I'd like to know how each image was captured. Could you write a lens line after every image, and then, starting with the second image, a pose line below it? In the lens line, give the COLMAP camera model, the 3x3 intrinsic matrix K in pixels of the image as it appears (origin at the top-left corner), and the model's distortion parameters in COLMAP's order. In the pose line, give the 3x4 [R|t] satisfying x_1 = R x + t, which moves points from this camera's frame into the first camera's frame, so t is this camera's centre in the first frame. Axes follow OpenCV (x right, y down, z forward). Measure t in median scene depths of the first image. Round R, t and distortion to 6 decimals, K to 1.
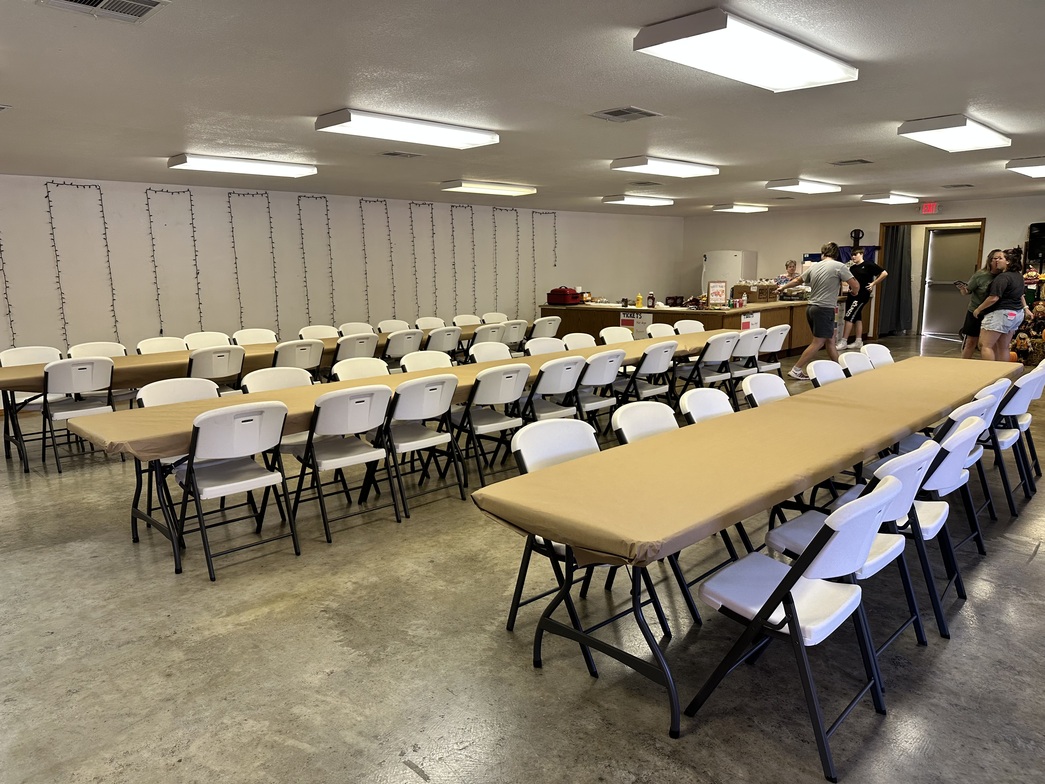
lens RADIAL K [[716.9, 0, 522.5], [0, 716.9, 392.0], [0, 0, 1]] dist [0.061817, -0.062069]
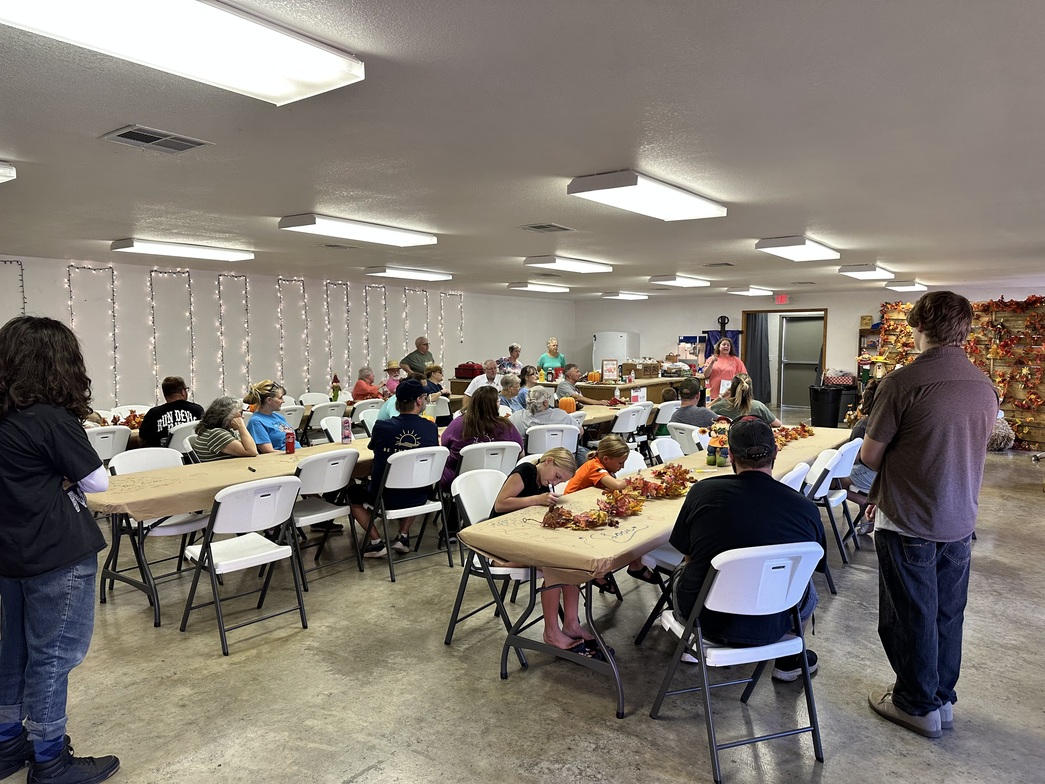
lens RADIAL K [[720.4, 0, 522.5], [0, 720.4, 392.0], [0, 0, 1]] dist [0.099309, -0.119203]
pose [[0.987123, 0.003388, 0.159928, -0.082929], [0.012622, 0.995009, -0.098981, 0.011619], [-0.159465, 0.099725, 0.982154, -0.150438]]
